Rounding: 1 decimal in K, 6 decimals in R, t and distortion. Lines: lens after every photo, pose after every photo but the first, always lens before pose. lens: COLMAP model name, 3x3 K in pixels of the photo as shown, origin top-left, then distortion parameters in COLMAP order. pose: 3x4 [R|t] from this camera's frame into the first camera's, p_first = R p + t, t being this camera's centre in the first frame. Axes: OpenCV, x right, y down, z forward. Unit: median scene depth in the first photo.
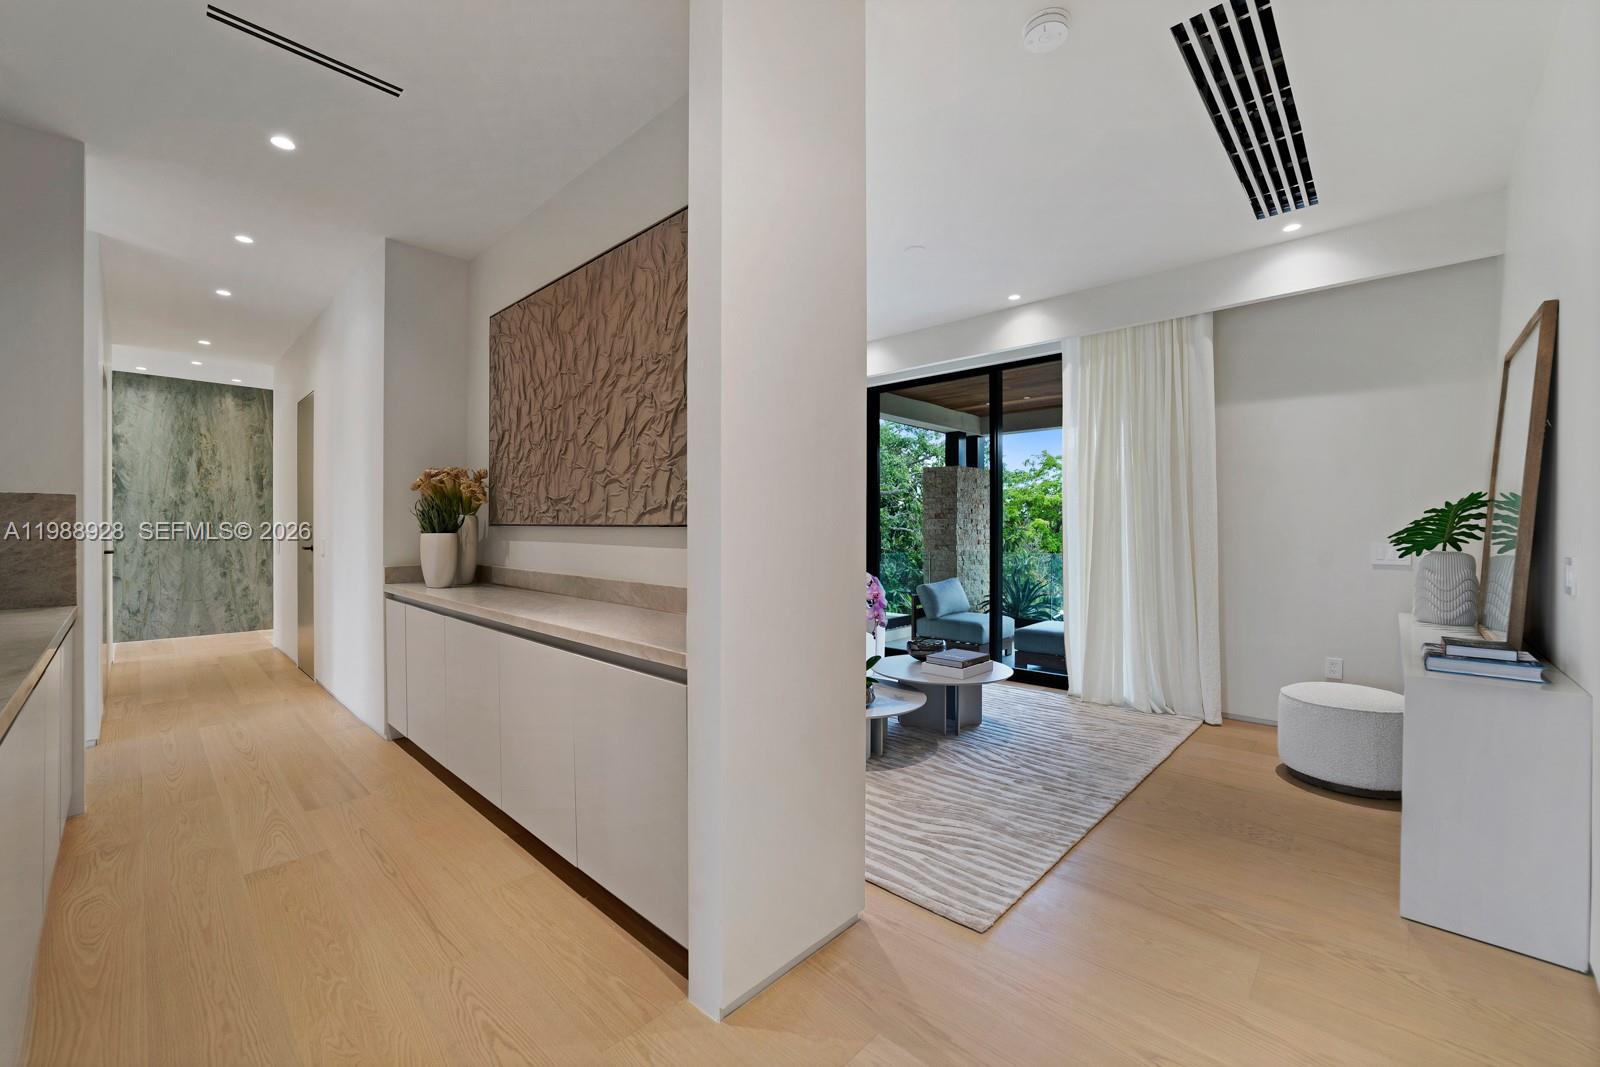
lens RADIAL K [[641.2, 0, 778.9], [0, 641.2, 533.7], [0, 0, 1]] dist [-0.051786, 0.022583]
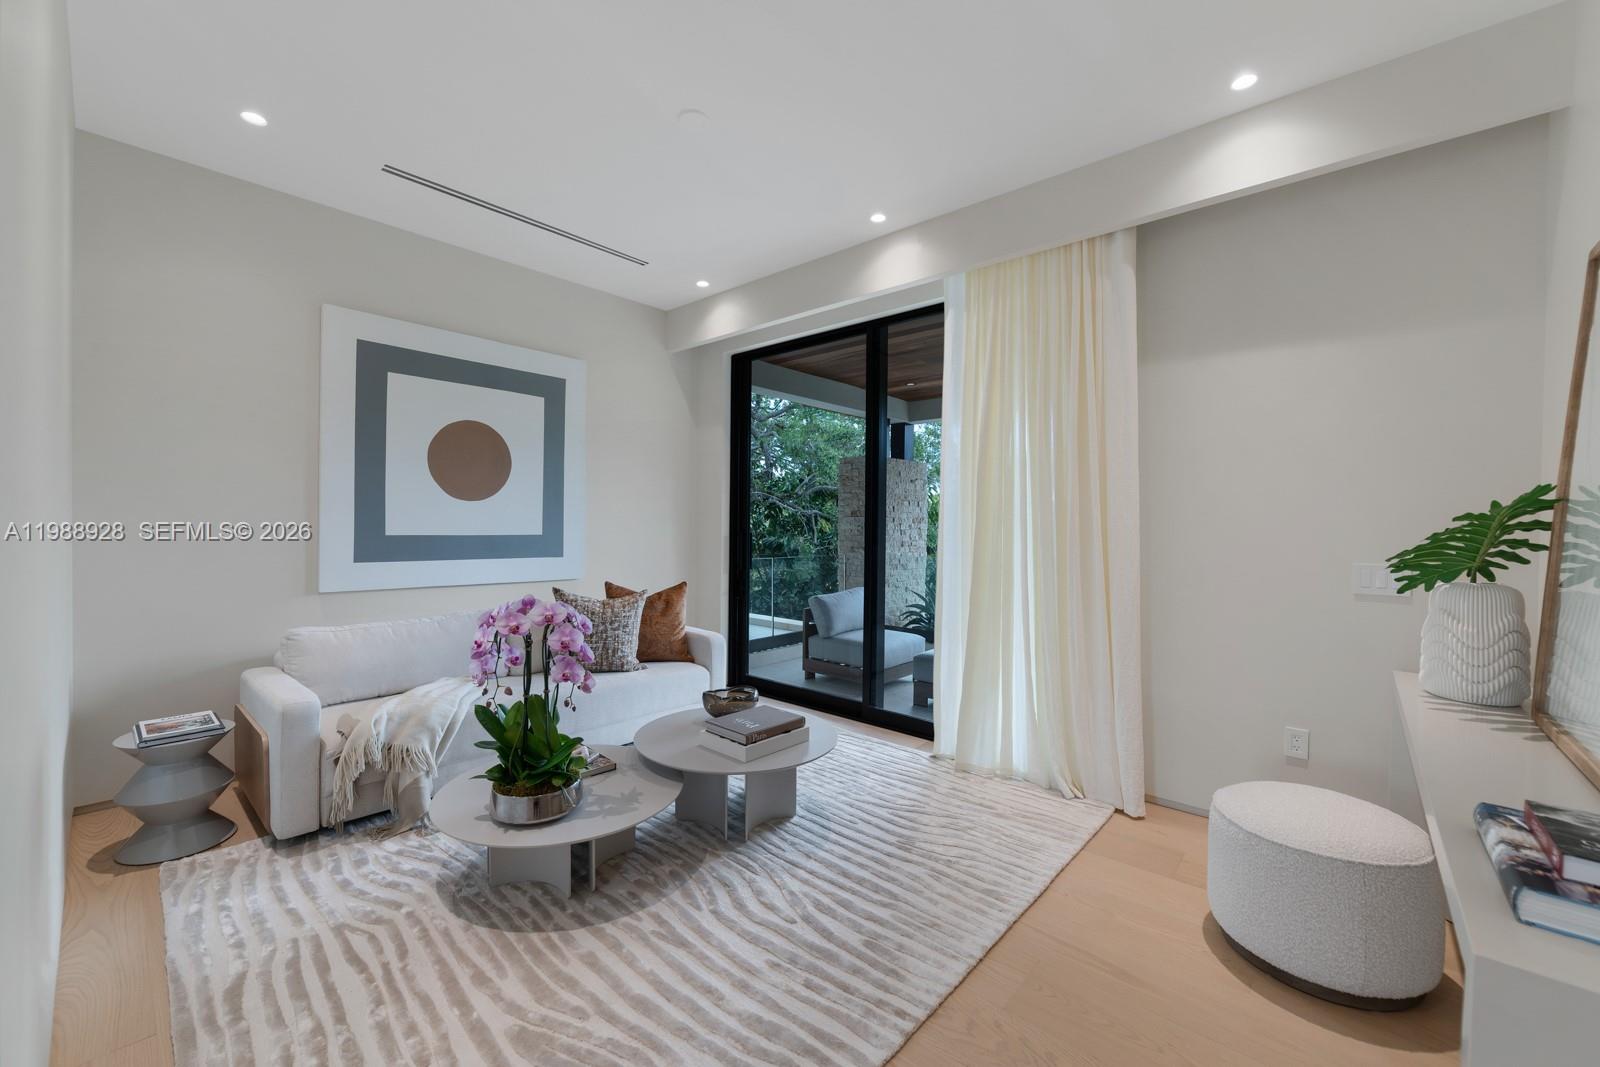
lens RADIAL K [[627.2, 0, 797.8], [0, 627.2, 531.4], [0, 0, 1]] dist [-0.023592, 0.006257]
pose [[0.999011, 0.009686, 0.043400, 0.153337], [-0.009882, 0.999942, 0.004317, -0.007230], [-0.043355, -0.004741, 0.999048, 0.171054]]
